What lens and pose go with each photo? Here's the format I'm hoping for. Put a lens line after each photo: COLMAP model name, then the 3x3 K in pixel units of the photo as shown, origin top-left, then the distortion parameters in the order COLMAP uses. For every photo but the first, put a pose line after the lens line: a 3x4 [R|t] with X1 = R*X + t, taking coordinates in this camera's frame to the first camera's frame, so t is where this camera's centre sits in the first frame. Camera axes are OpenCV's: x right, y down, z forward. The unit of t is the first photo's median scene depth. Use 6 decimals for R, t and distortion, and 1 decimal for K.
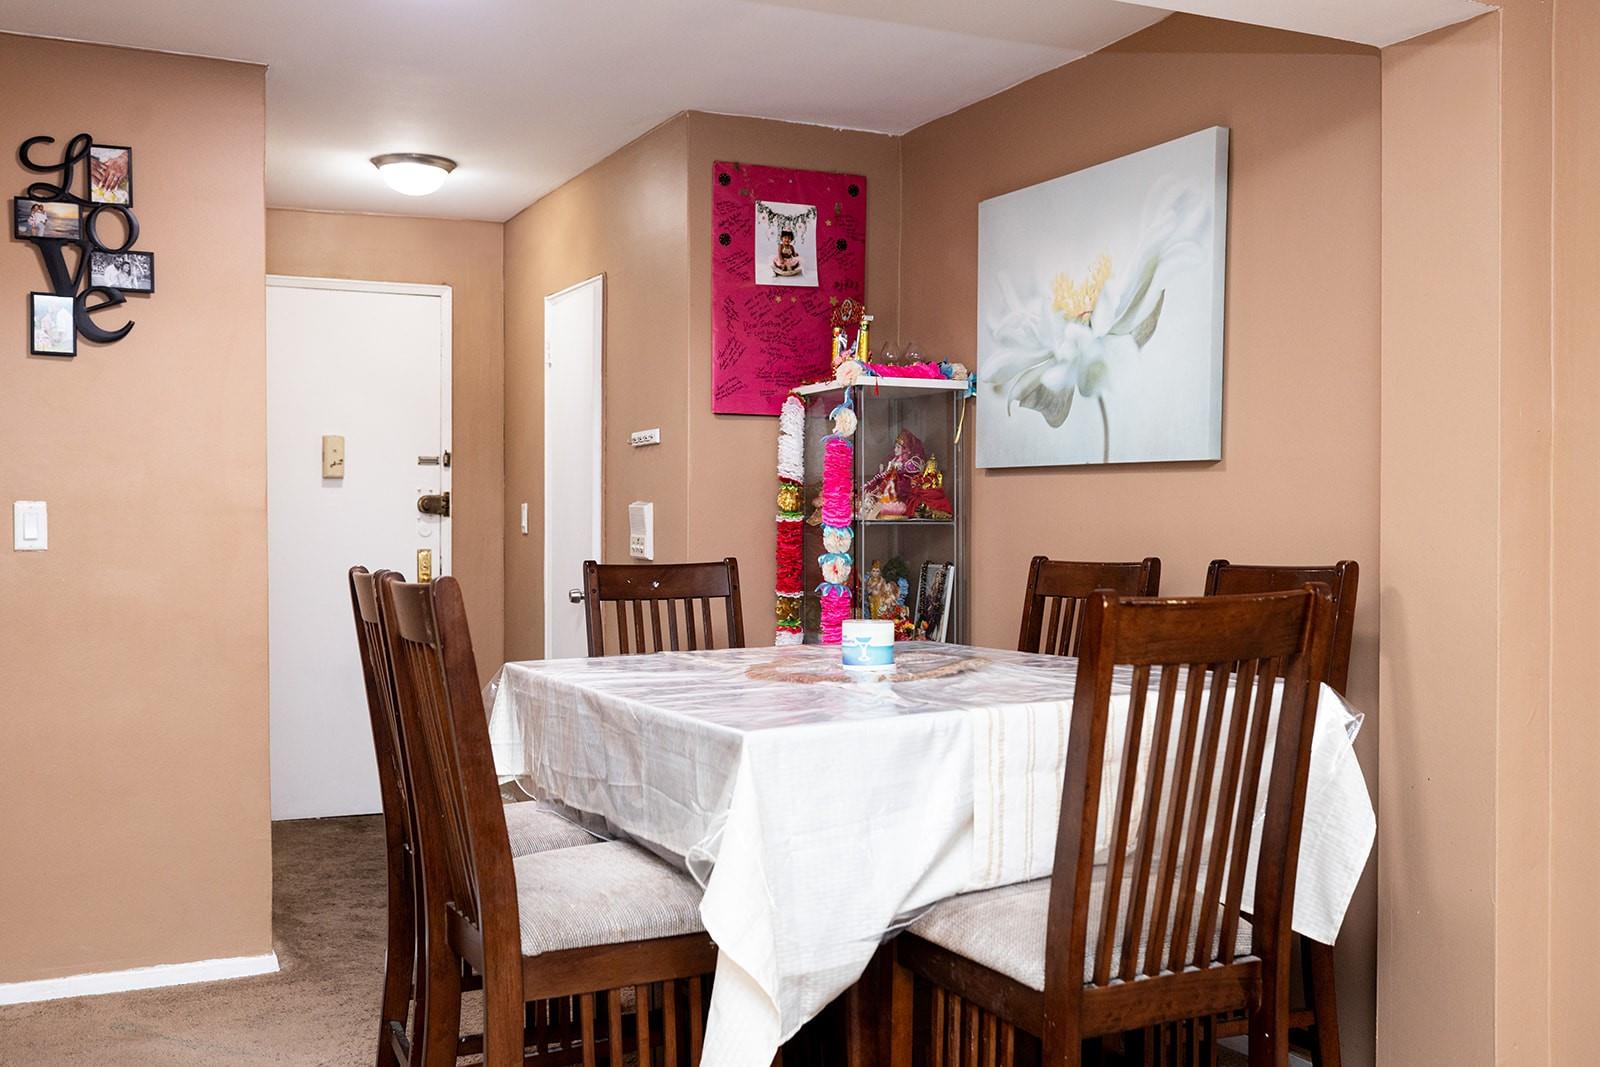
lens RADIAL K [[1579.4, 0, 800.0], [0, 1579.4, 533.5], [0, 0, 1]] dist [0.008382, -0.005744]
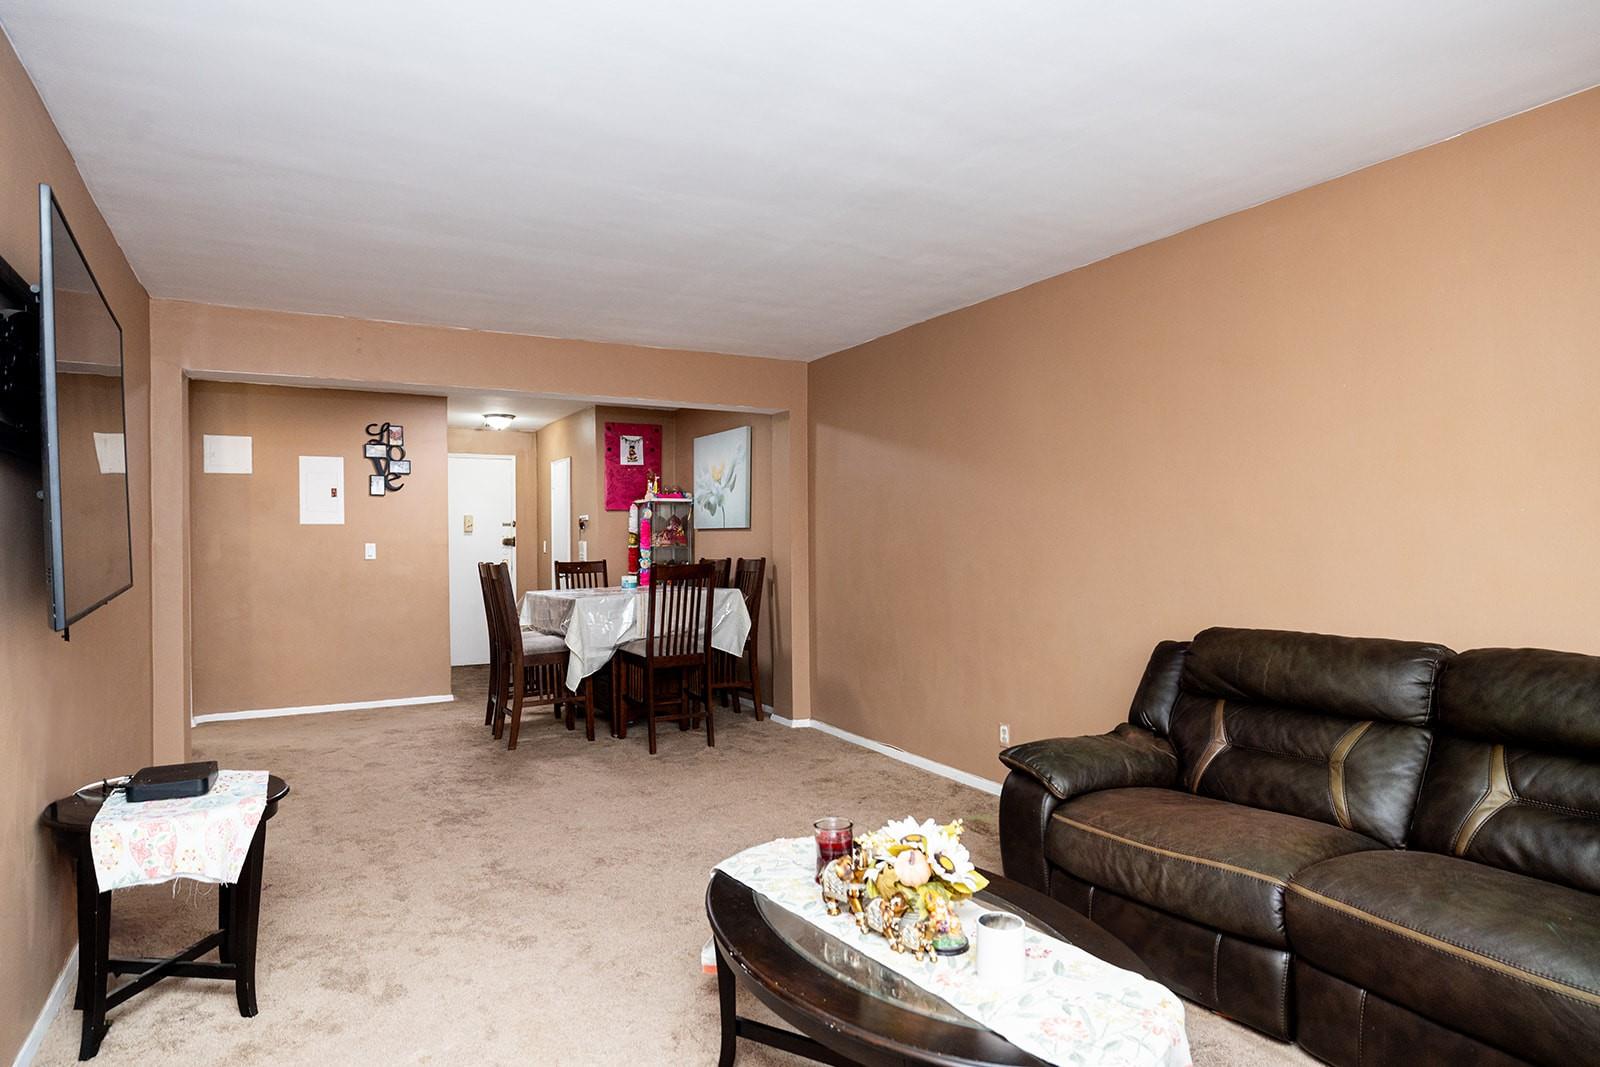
lens RADIAL K [[907.8, 0, 802.1], [0, 907.8, 538.7], [0, 0, 1]] dist [0.002573, 0.000227]
pose [[0.997272, -0.008907, 0.073269, 0.191326], [0.010001, 0.999844, -0.014585, 0.004249], [-0.073128, 0.015278, 0.997206, -0.713775]]
